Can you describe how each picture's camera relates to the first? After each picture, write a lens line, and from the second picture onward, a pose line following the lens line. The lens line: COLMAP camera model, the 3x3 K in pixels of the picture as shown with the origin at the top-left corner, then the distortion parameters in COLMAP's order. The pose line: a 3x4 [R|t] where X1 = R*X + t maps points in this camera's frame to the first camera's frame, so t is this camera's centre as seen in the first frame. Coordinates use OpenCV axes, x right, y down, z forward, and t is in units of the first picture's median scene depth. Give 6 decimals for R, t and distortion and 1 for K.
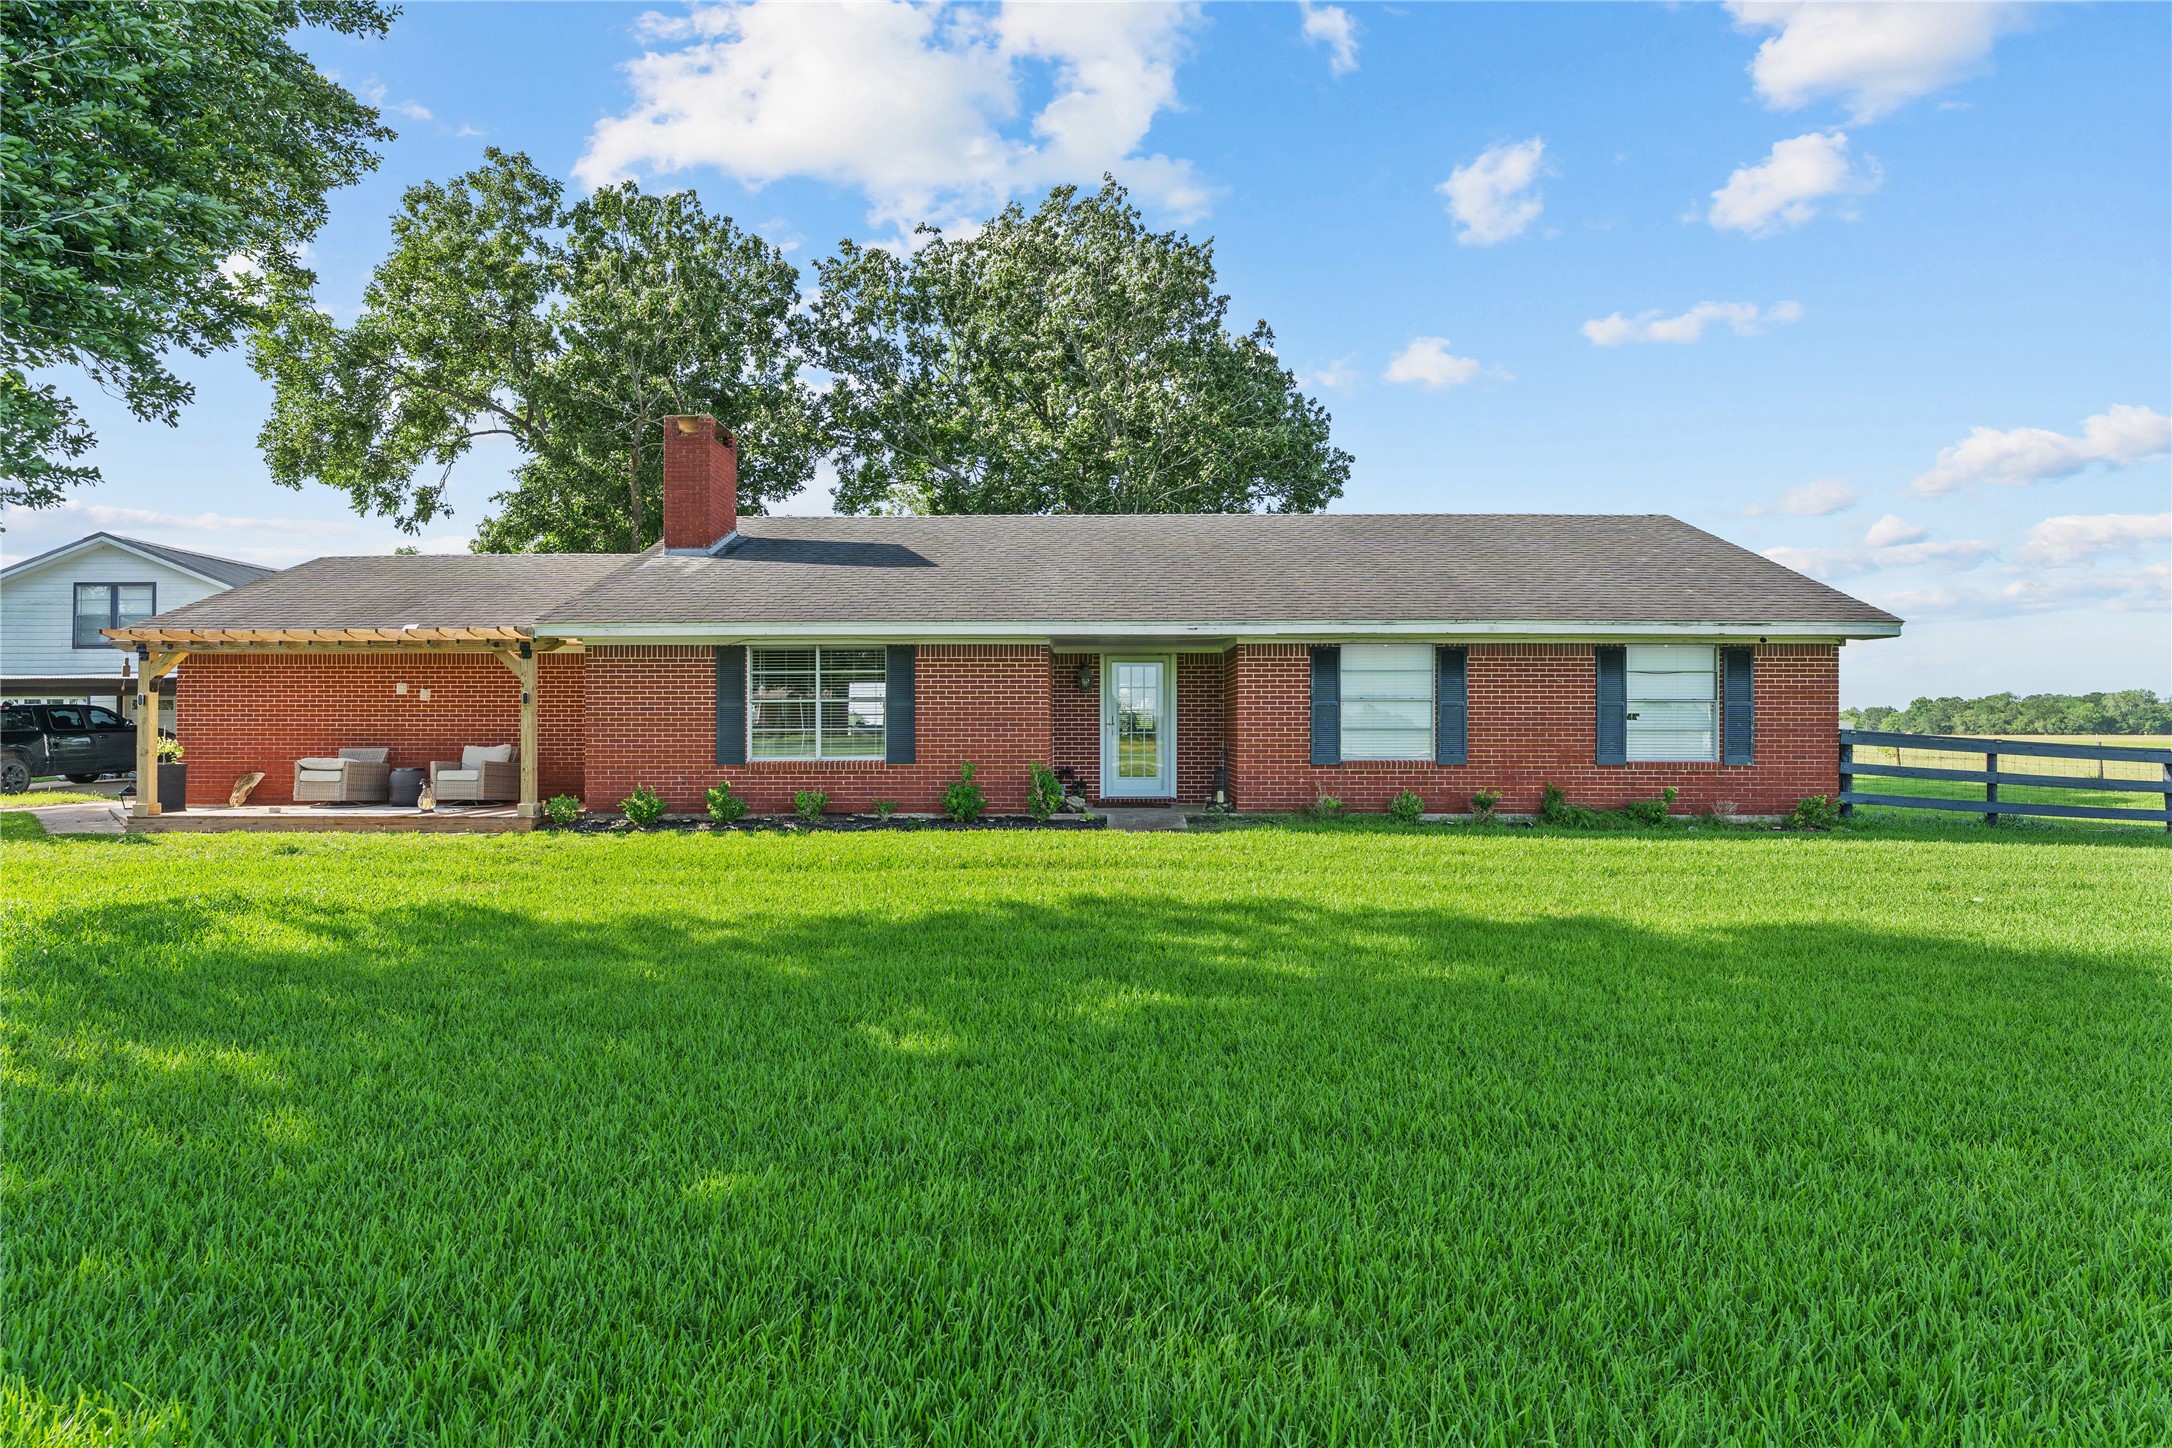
lens RADIAL K [[1174.9, 0, 1086.0], [0, 1174.9, 724.0], [0, 0, 1]] dist [-0.002620, -0.000236]
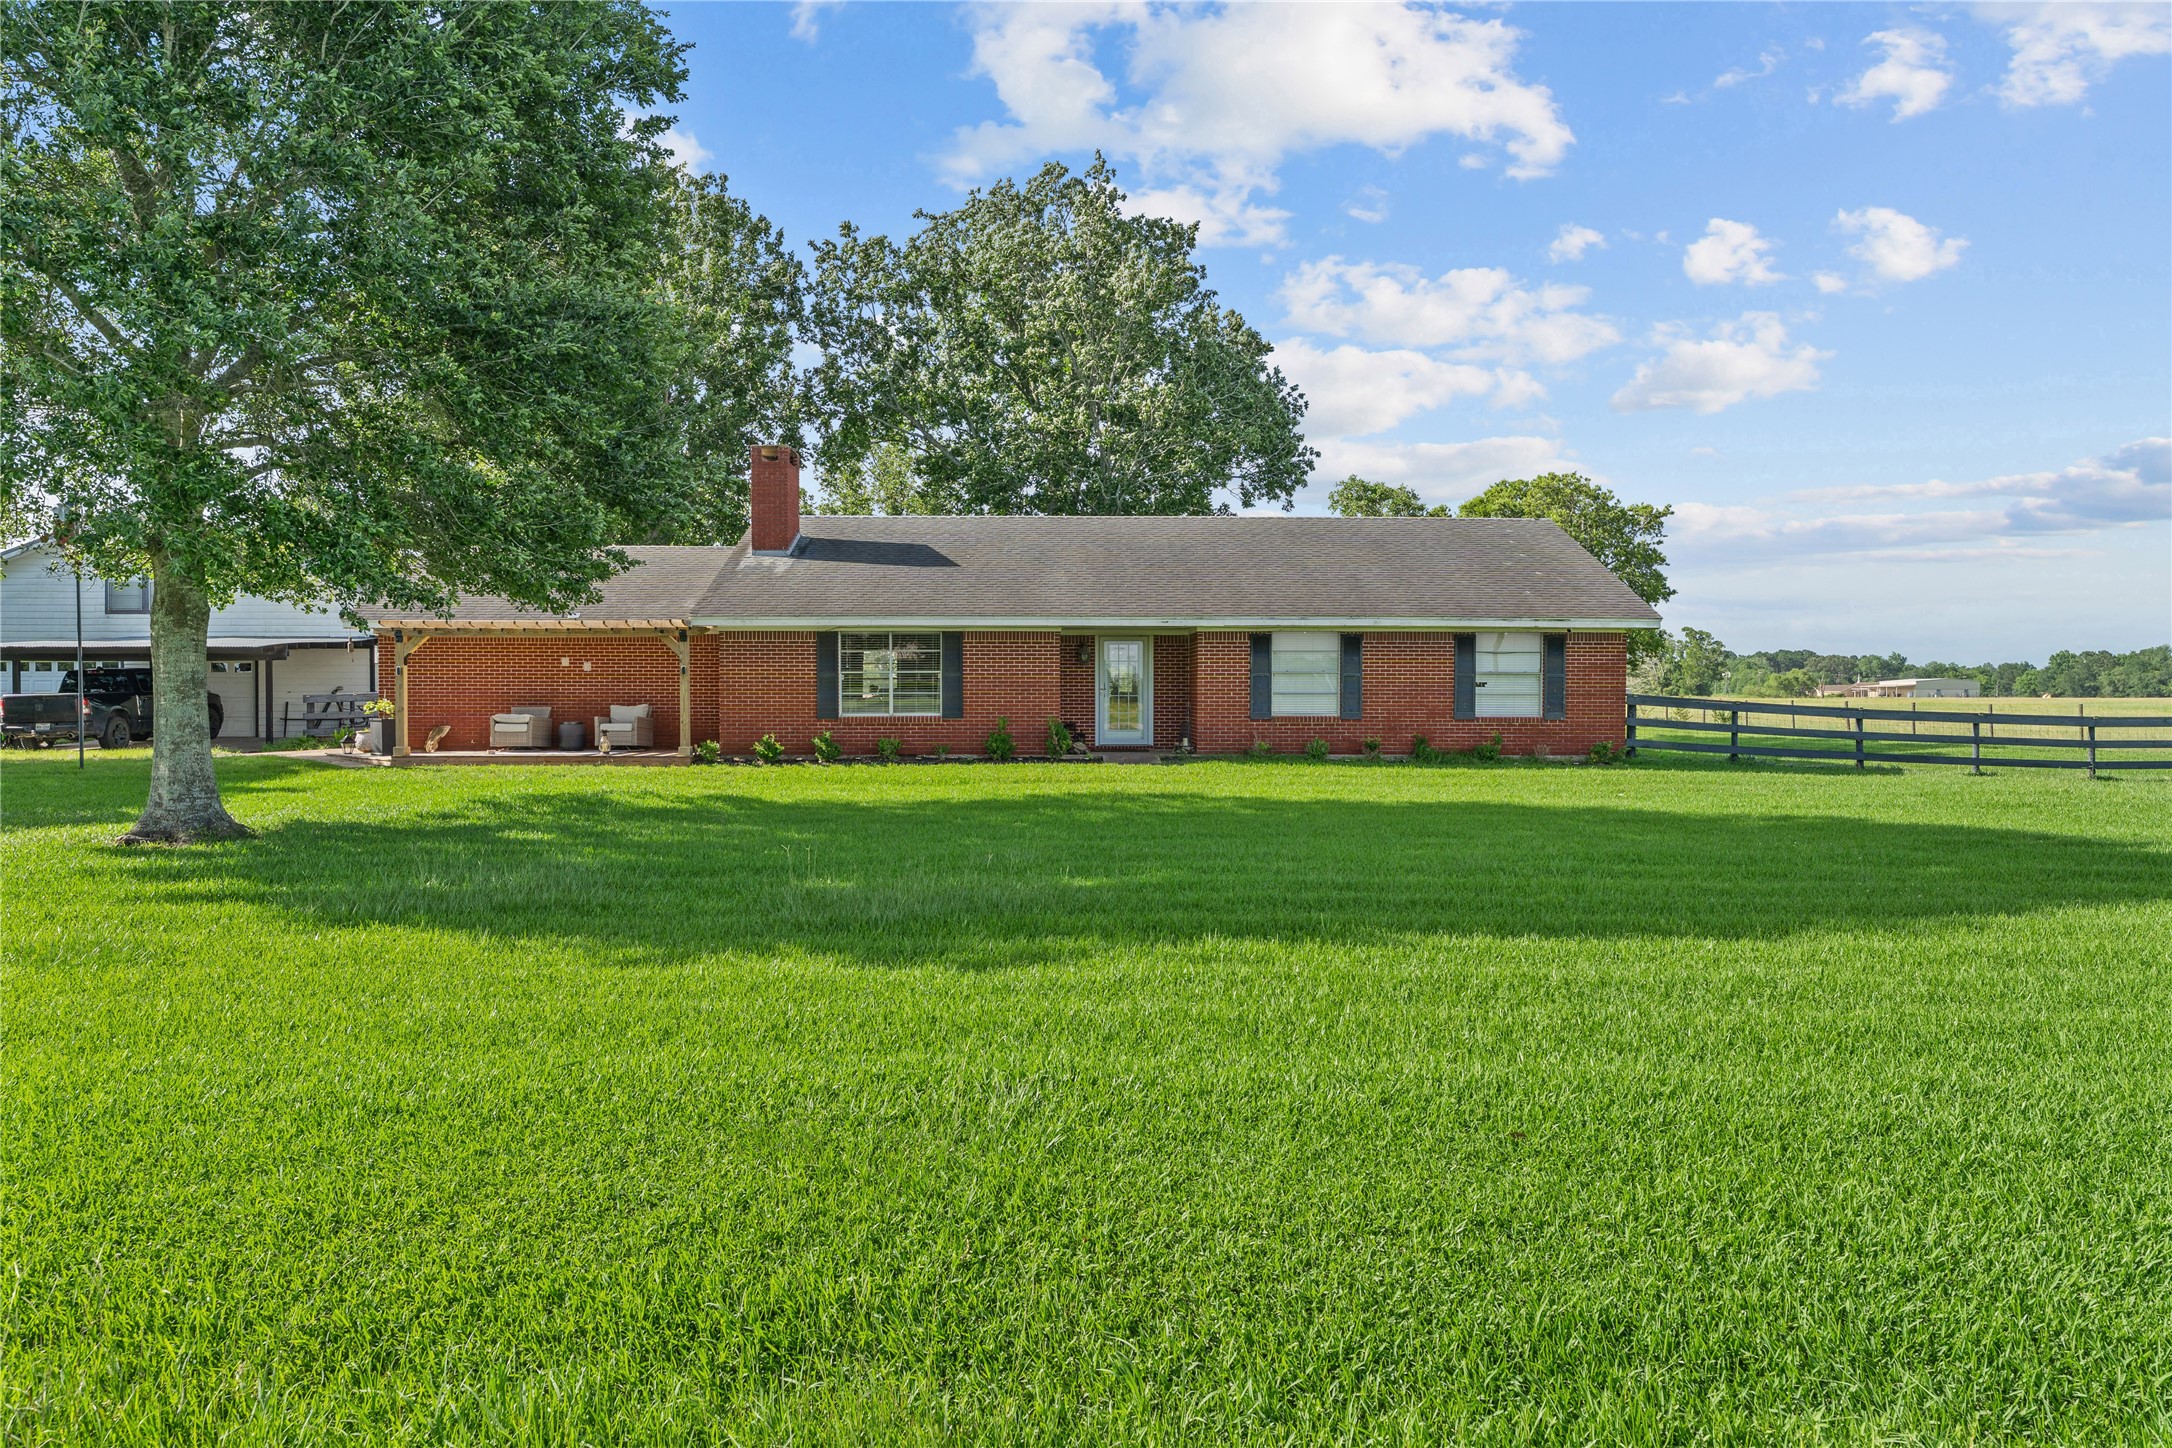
lens RADIAL K [[1489.6, 0, 1086.0], [0, 1489.6, 724.0], [0, 0, 1]] dist [-0.000531, -0.000361]
pose [[0.999487, 0.000516, 0.032012, -0.057480], [-0.001412, 0.999607, 0.027982, -0.008301], [-0.031985, -0.028013, 0.999096, -0.739493]]
